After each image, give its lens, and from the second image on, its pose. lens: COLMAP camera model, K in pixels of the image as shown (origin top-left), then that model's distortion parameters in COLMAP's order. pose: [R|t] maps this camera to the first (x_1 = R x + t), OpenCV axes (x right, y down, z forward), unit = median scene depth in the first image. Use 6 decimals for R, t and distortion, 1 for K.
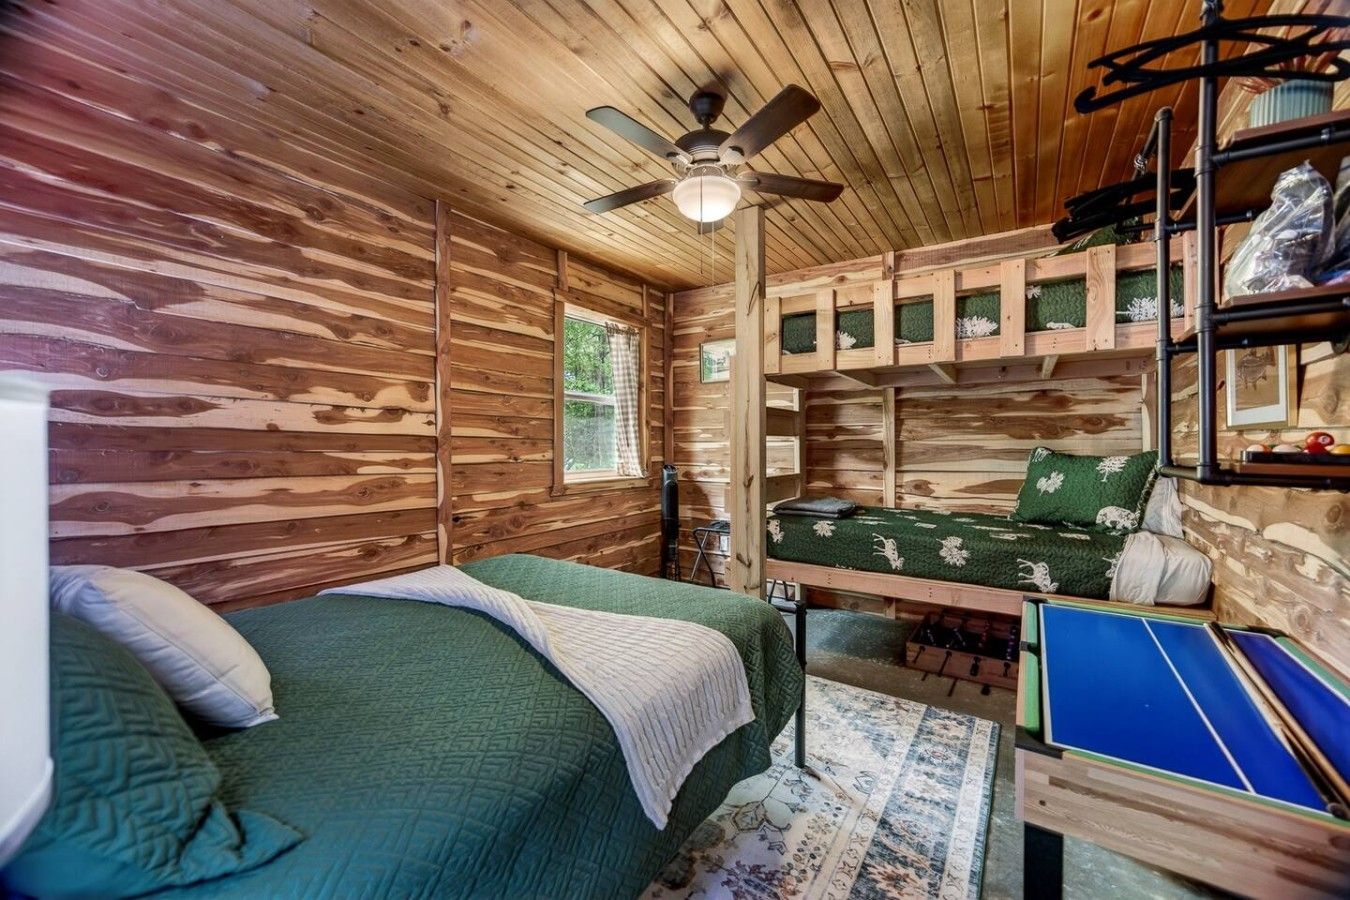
lens RADIAL K [[529.7, 0, 677.3], [0, 529.7, 447.8], [0, 0, 1]] dist [-0.002766, 0.000079]
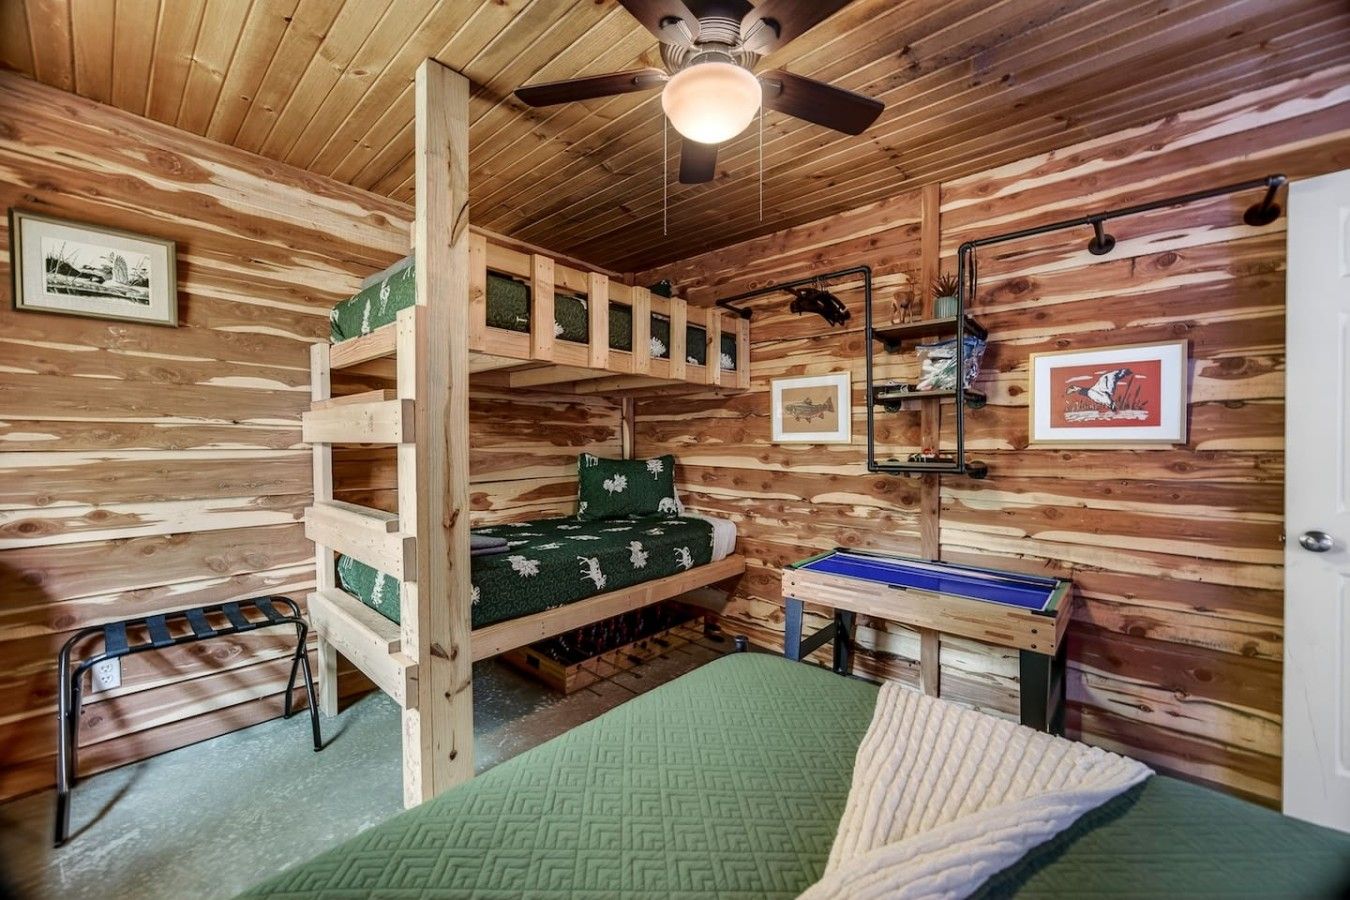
lens RADIAL K [[529.7, 0, 677.3], [0, 529.7, 447.8], [0, 0, 1]] dist [-0.002766, 0.000079]
pose [[0.145956, -0.008751, 0.989252, -0.409603], [0.007404, 0.999943, 0.007753, -0.020382], [-0.989263, 0.006192, 0.146012, 0.621538]]
